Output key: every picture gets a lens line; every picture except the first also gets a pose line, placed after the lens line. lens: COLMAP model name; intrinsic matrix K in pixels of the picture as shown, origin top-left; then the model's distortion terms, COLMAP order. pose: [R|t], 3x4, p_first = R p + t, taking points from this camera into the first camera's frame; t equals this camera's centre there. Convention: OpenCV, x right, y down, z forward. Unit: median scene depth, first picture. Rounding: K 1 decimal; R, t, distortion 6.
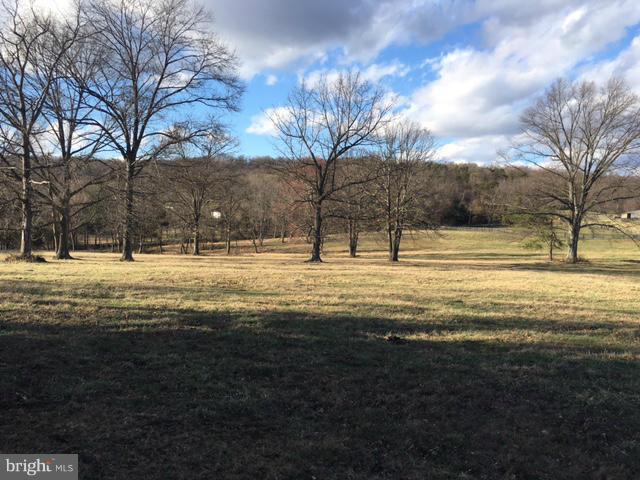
lens RADIAL K [[538.8, 0, 318.8], [0, 538.8, 228.6], [0, 0, 1]] dist [0.077171, -0.094165]
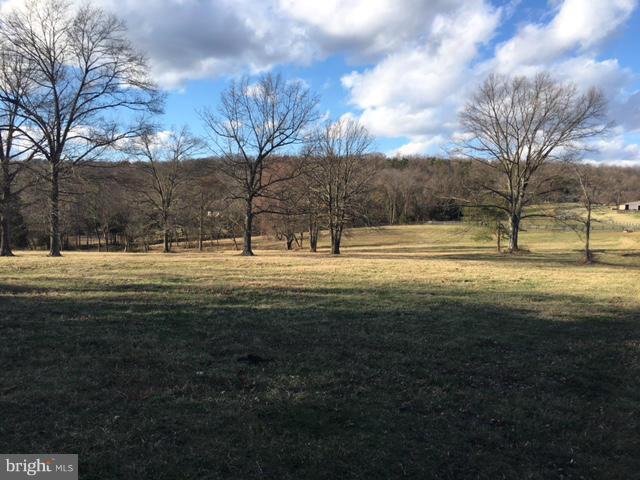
lens RADIAL K [[538.7, 0, 317.9], [0, 538.7, 234.0], [0, 0, 1]] dist [0.076125, -0.091768]
pose [[0.999271, -0.017757, -0.033783, 0.132602], [0.018211, 0.999747, 0.013176, 0.005993], [0.033540, -0.013782, 0.999342, -0.036756]]
